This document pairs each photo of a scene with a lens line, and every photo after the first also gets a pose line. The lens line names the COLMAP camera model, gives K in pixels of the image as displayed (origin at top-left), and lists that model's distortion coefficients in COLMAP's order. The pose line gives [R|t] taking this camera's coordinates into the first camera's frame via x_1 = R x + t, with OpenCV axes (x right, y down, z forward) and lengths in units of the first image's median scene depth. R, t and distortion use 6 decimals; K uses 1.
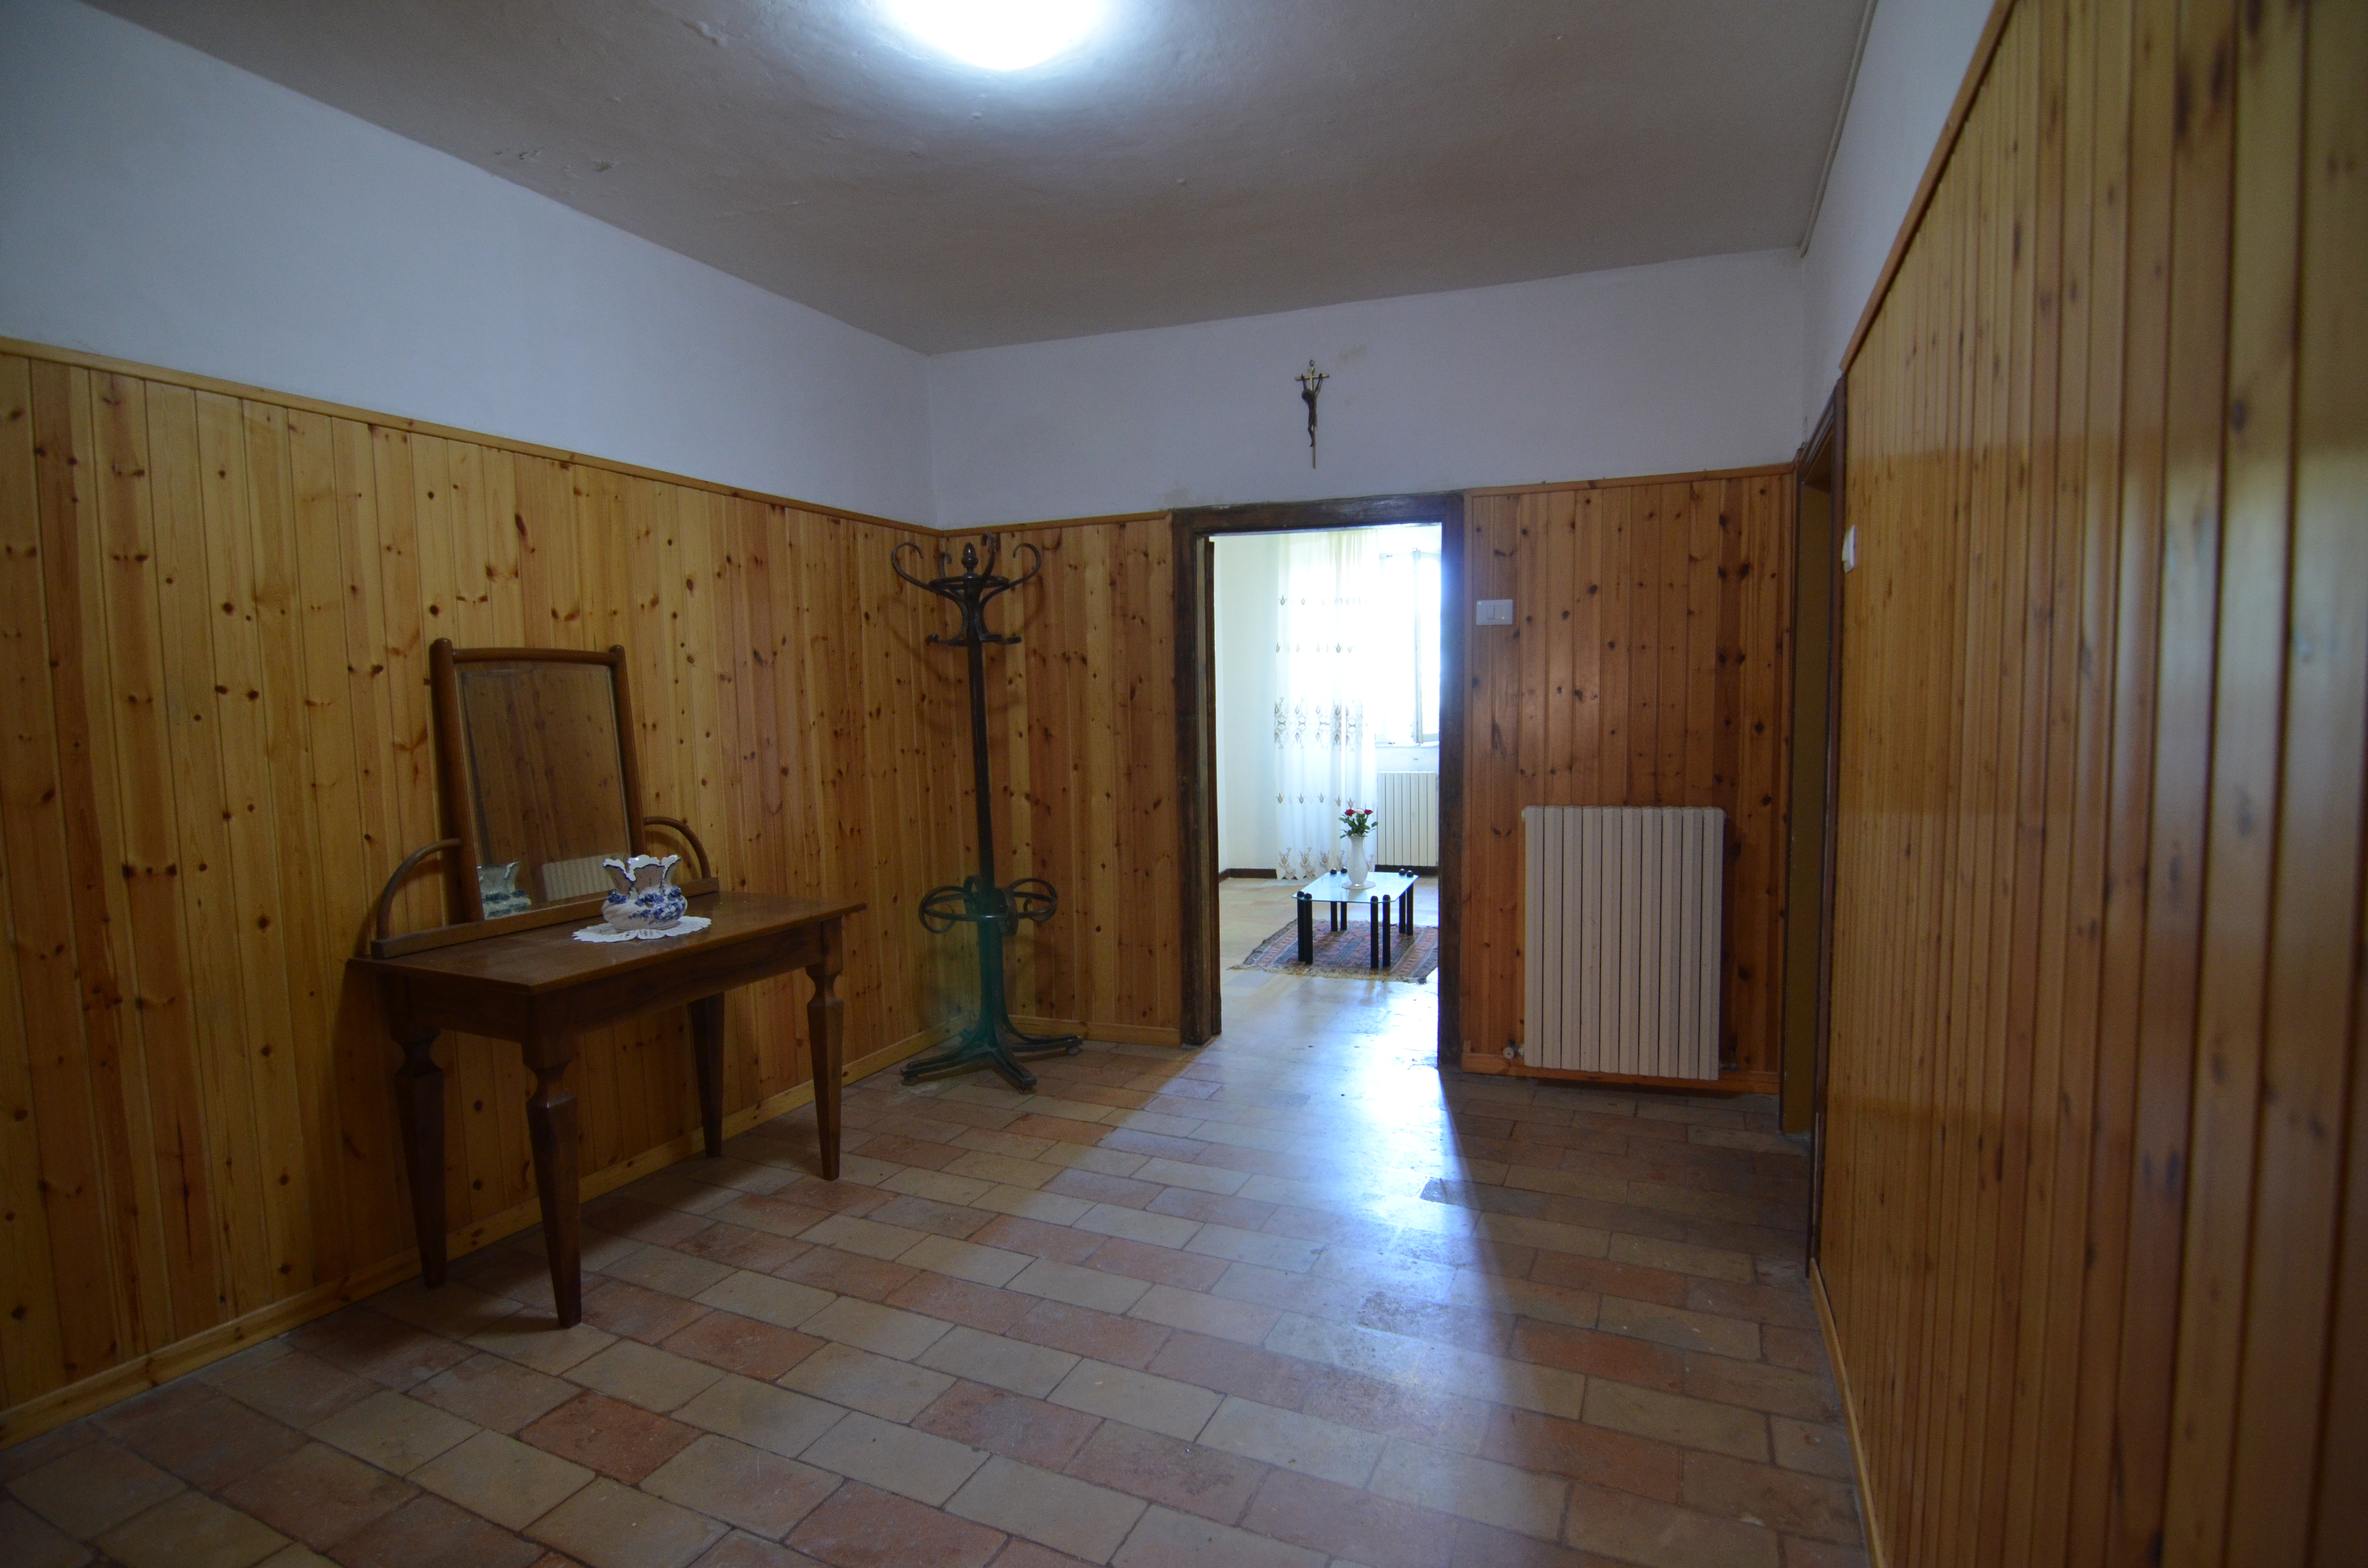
lens RADIAL K [[1129.5, 0, 1187.4], [0, 1129.5, 789.1], [0, 0, 1]] dist [-0.001968, -0.000708]
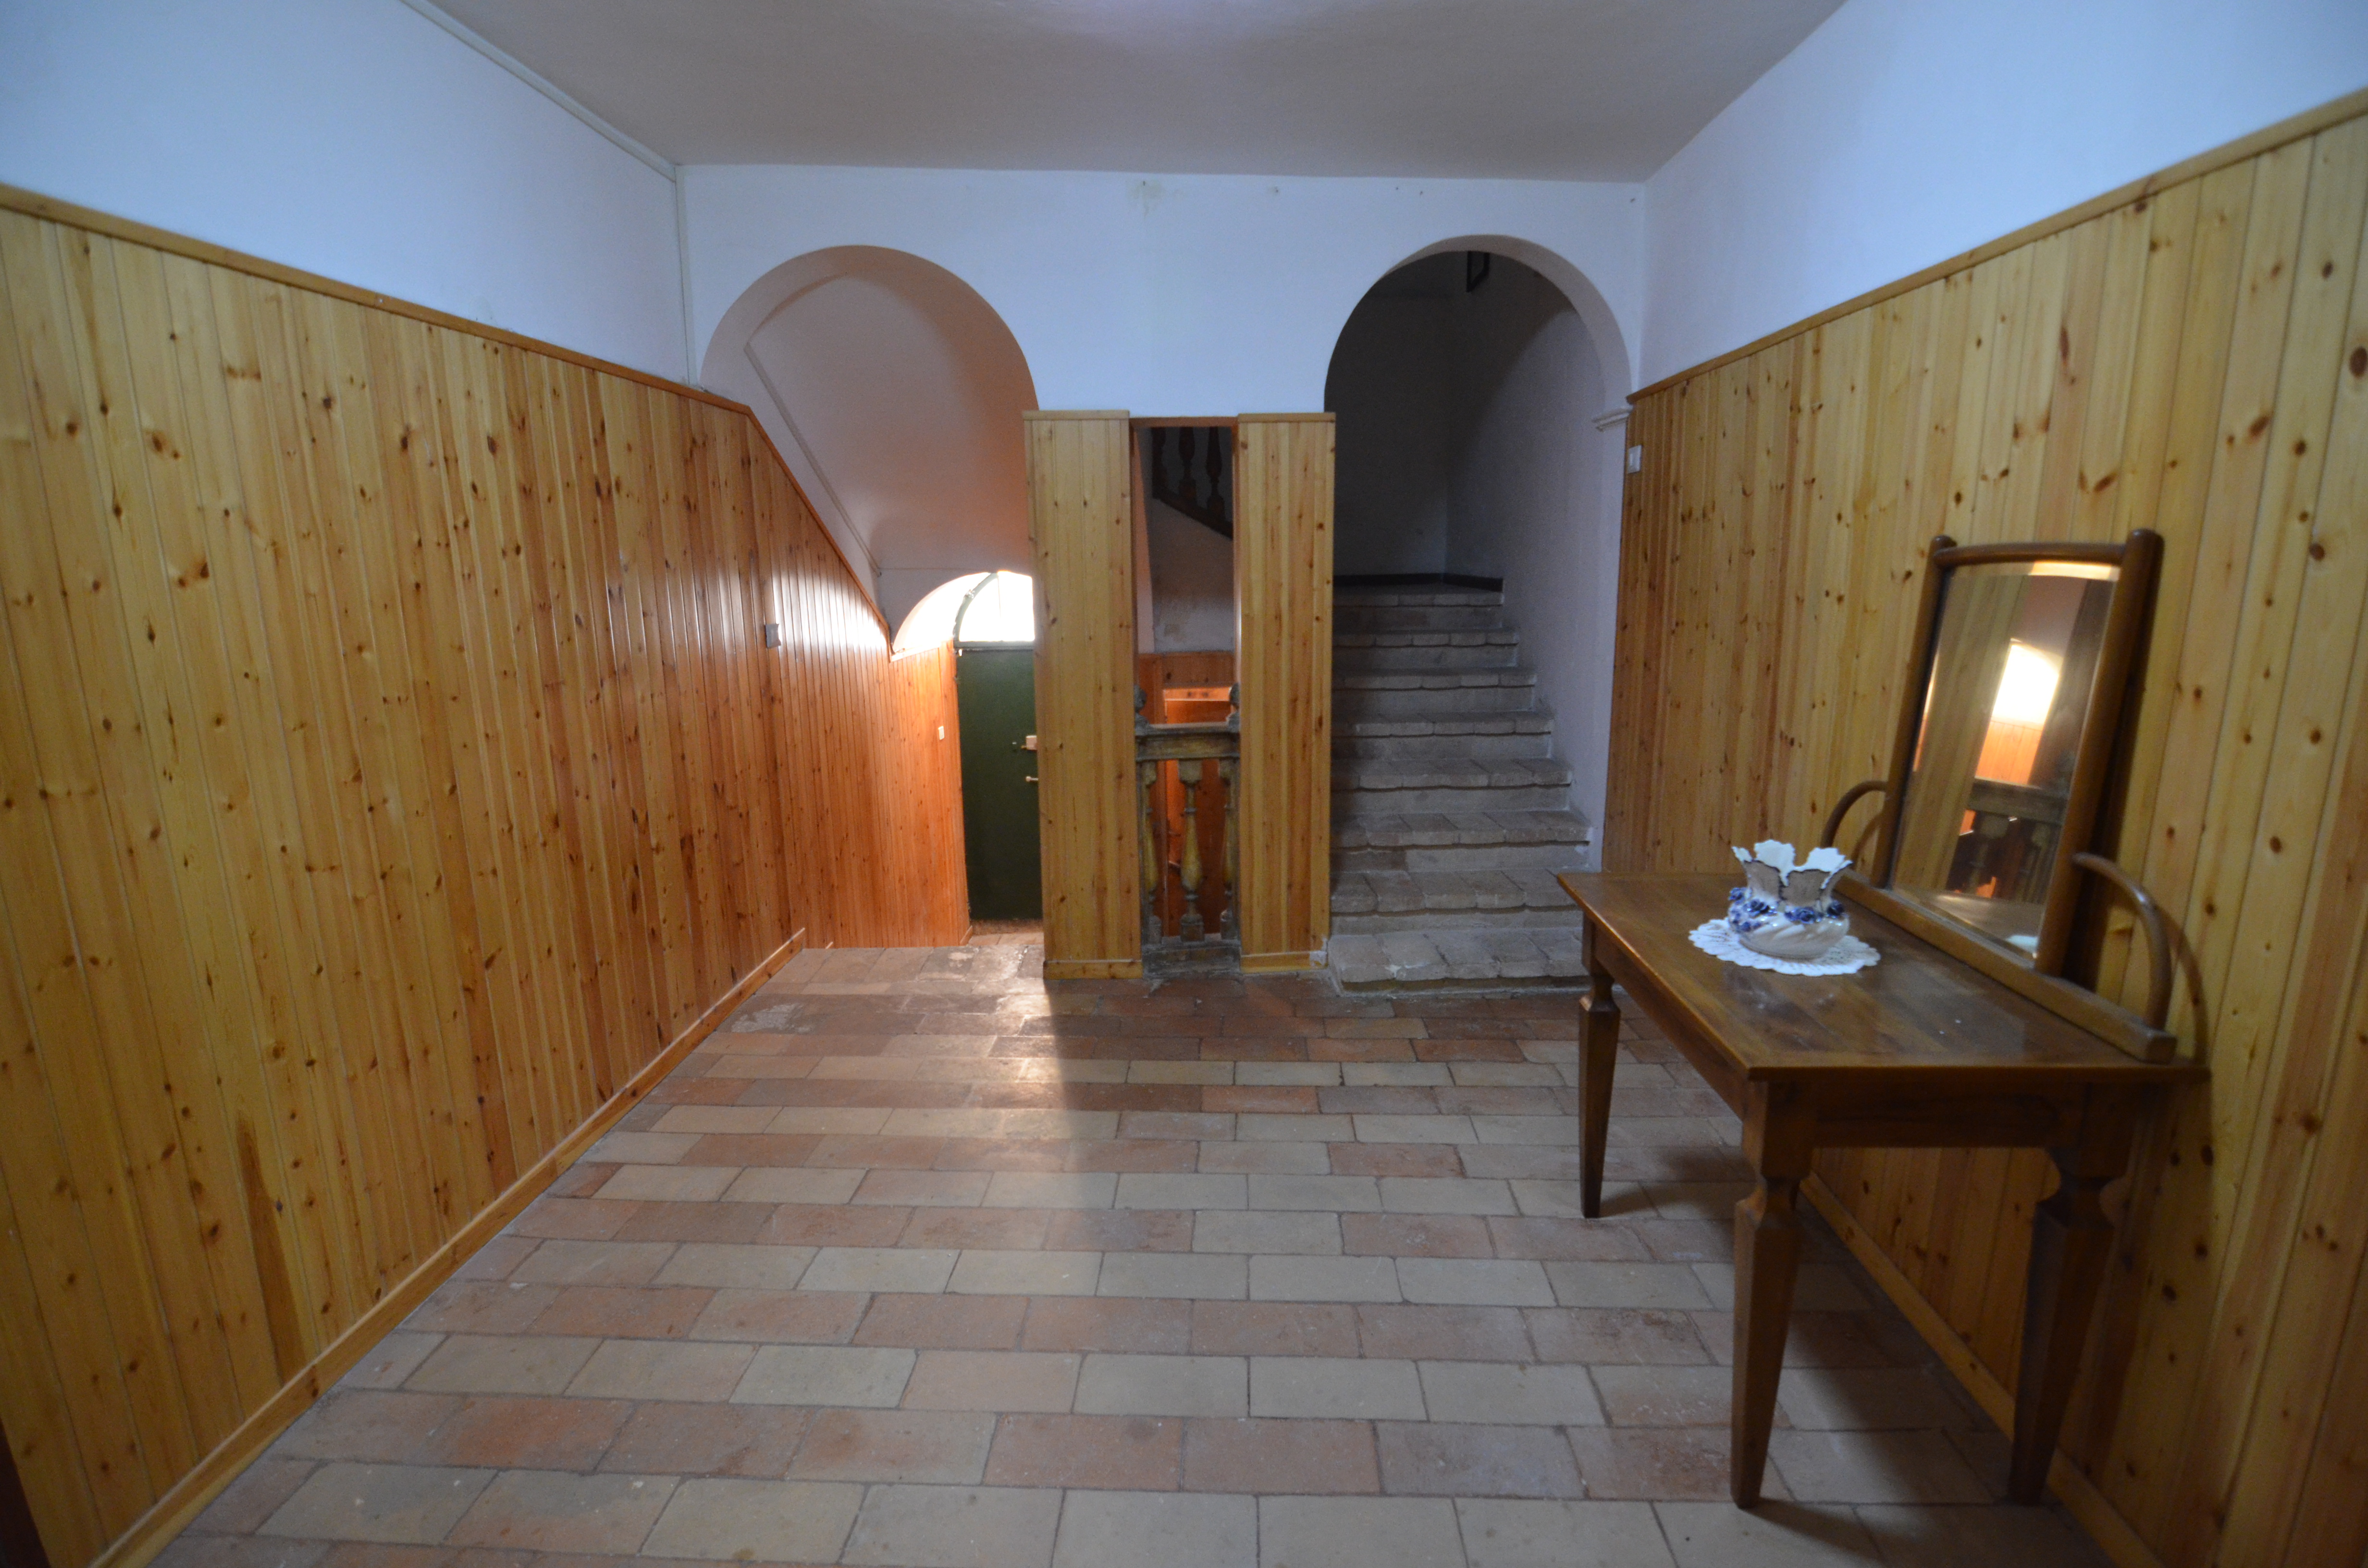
lens RADIAL K [[1129.5, 0, 1173.9], [0, 1129.5, 783.3], [0, 0, 1]] dist [-0.001968, -0.000708]
pose [[-0.926801, 0.105302, -0.360488, 0.130103], [0.002283, 0.961447, 0.274979, -0.176615], [0.375547, 0.254028, -0.891311, 1.475307]]
